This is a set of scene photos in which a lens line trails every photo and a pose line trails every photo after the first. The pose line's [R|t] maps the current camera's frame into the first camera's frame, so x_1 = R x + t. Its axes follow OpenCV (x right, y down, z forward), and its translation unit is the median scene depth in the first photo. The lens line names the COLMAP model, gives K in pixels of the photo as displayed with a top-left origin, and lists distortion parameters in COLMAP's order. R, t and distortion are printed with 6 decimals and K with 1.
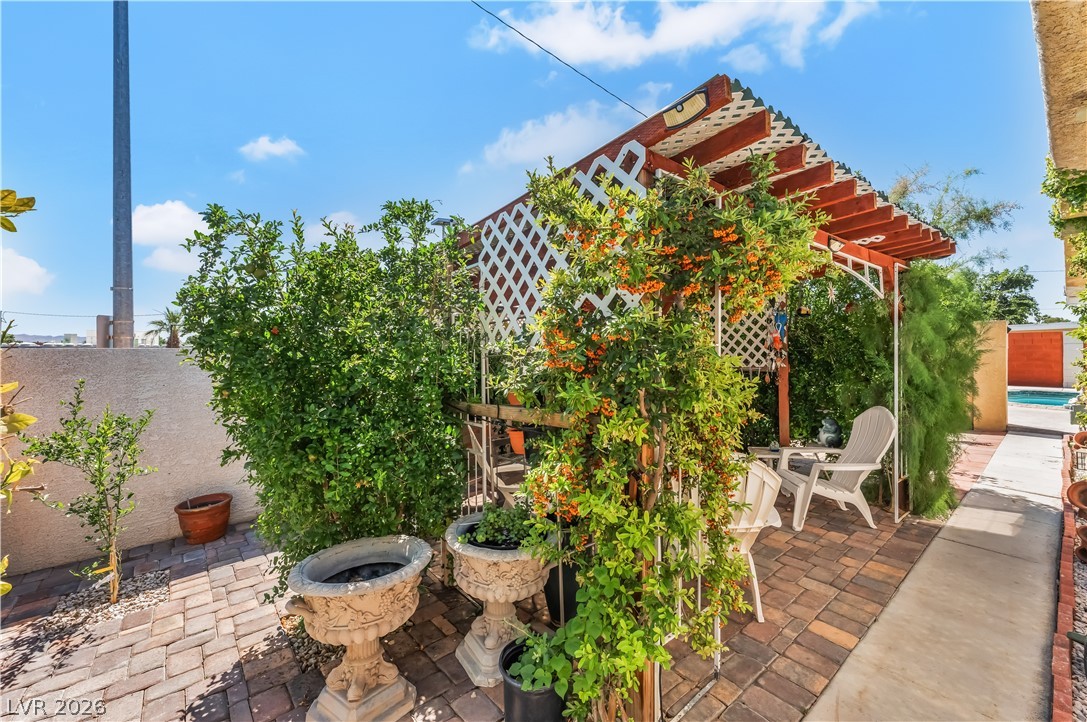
lens RADIAL K [[436.9, 0, 544.0], [0, 436.9, 352.9], [0, 0, 1]] dist [-0.002139, -0.000285]
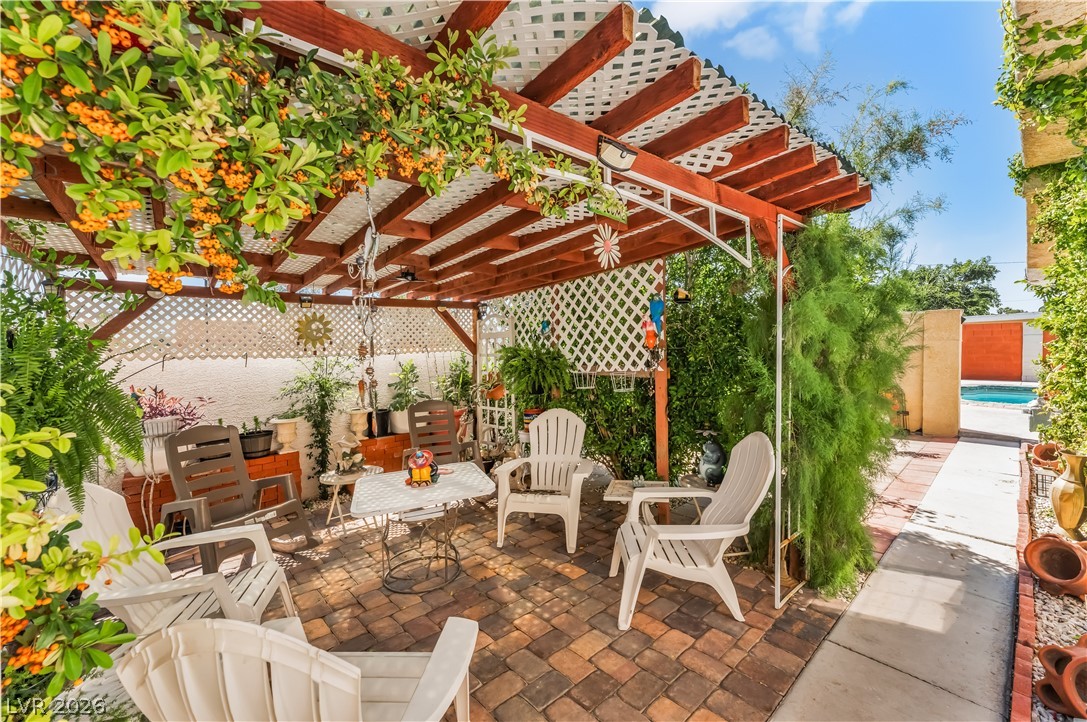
lens RADIAL K [[436.9, 0, 542.0], [0, 436.9, 363.4], [0, 0, 1]] dist [-0.002139, -0.000285]
pose [[0.999167, -0.013761, 0.038419, 0.396490], [0.012560, 0.999430, 0.031329, -0.008832], [-0.038828, -0.030820, 0.998770, 0.332923]]
